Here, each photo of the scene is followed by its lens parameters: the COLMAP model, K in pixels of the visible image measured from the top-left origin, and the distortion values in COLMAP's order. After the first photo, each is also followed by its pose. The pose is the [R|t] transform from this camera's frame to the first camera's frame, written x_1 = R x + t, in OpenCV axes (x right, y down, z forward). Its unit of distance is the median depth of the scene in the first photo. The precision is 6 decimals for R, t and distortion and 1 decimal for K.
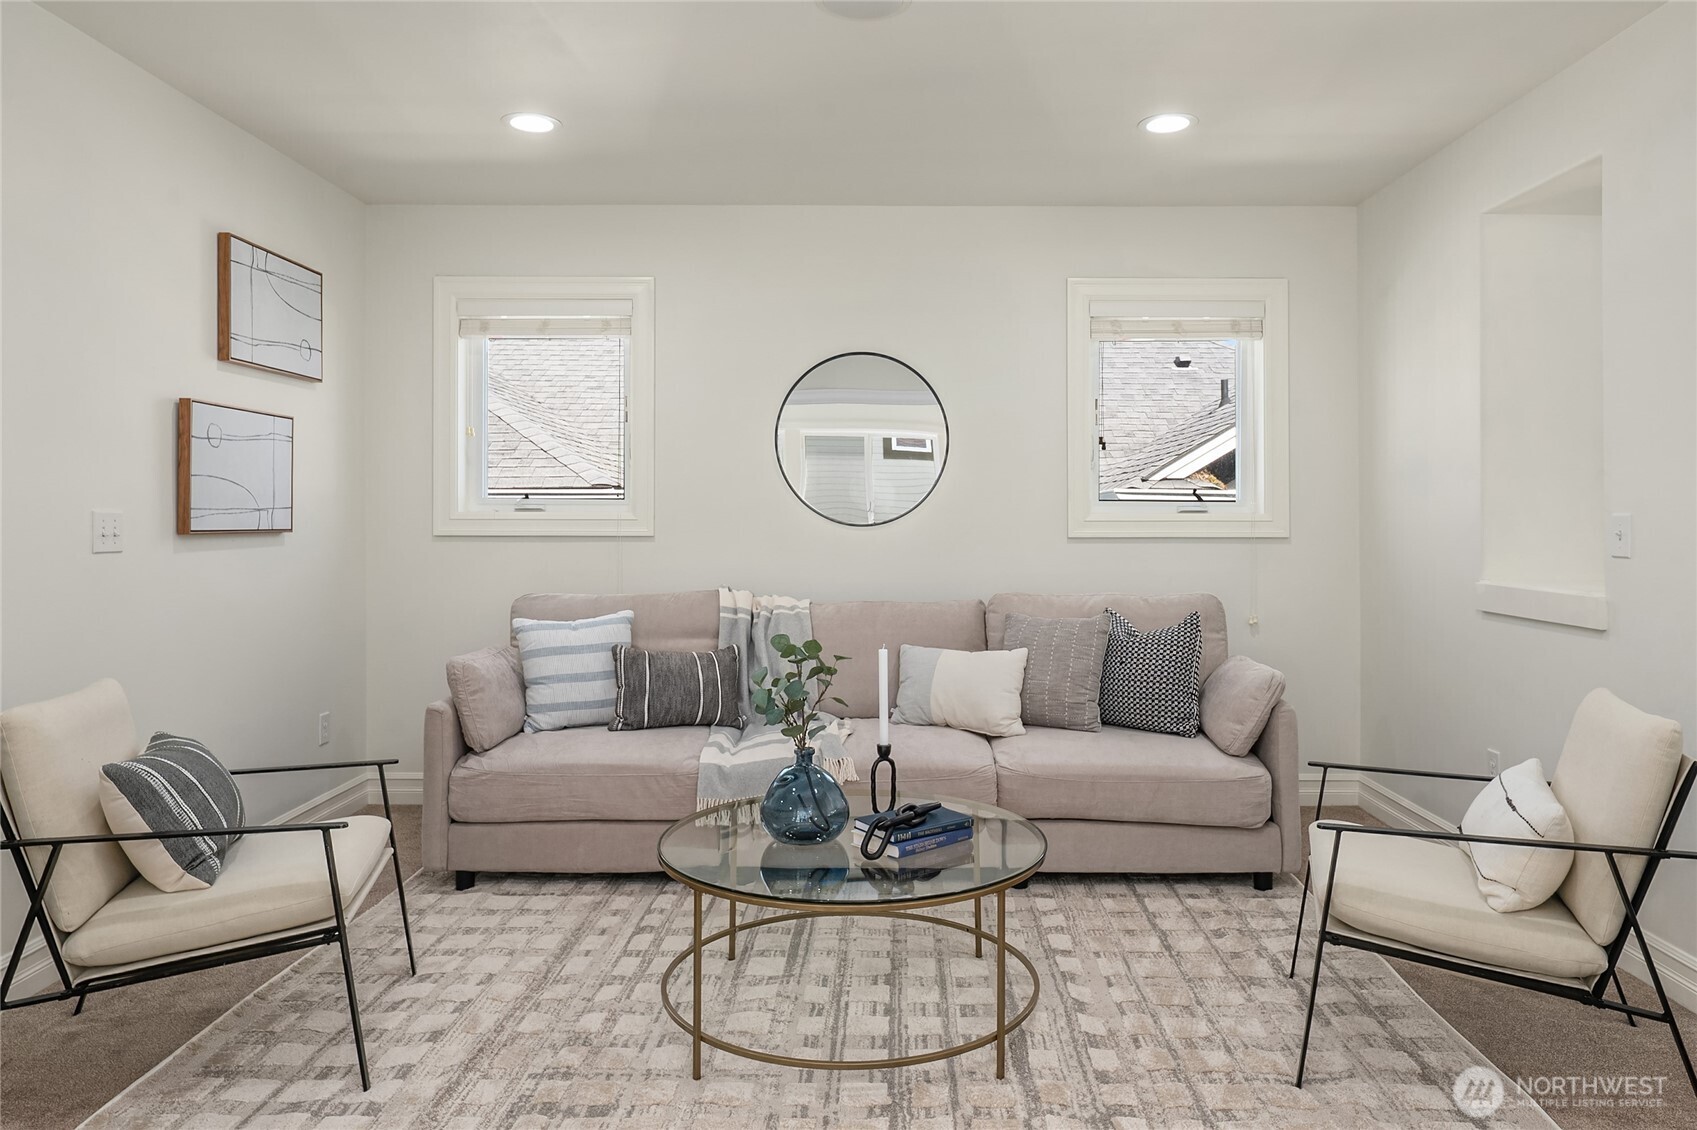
lens RADIAL K [[1108.1, 0, 857.0], [0, 1108.1, 556.1], [0, 0, 1]] dist [0.000370, 0.006361]
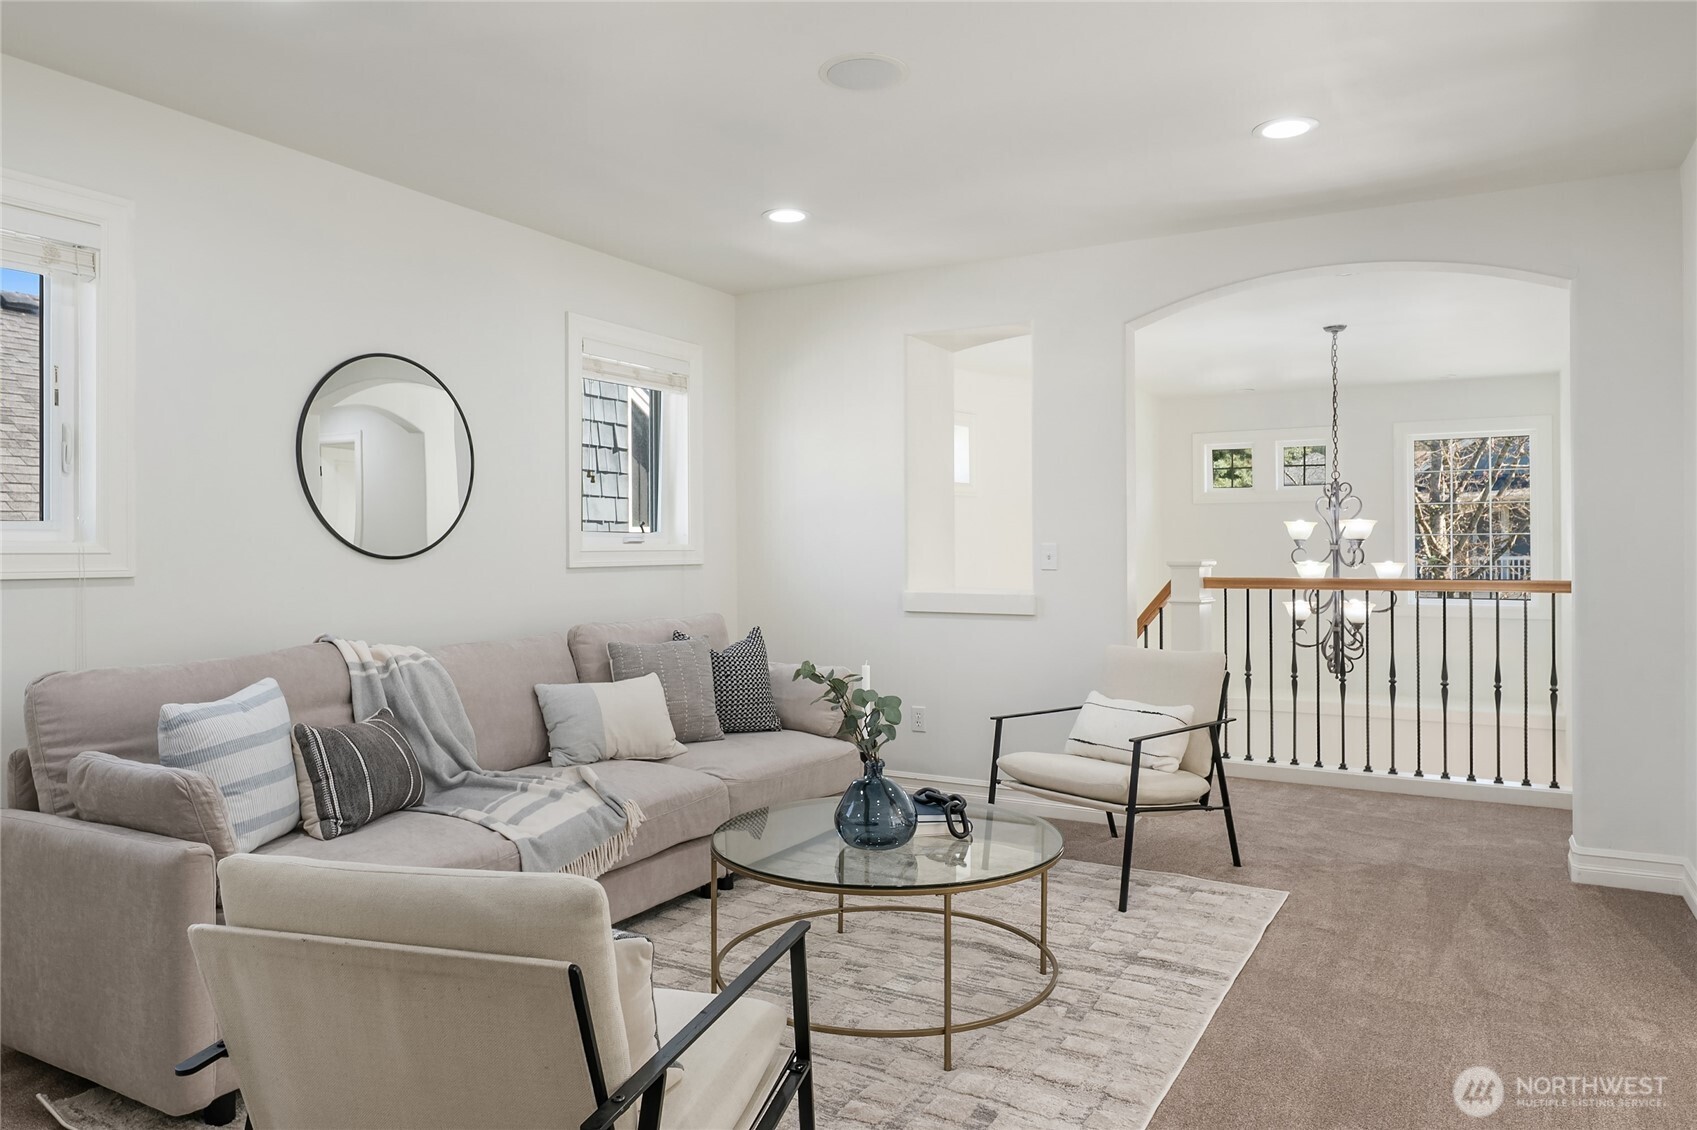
lens RADIAL K [[1108.1, 0, 858.4], [0, 1108.1, 559.0], [0, 0, 1]] dist [0.000370, 0.006361]
pose [[0.510432, -0.014259, 0.859800, -0.662727], [0.034704, 0.999390, -0.004029, -0.013544], [-0.859218, 0.031895, 0.510615, 0.303965]]
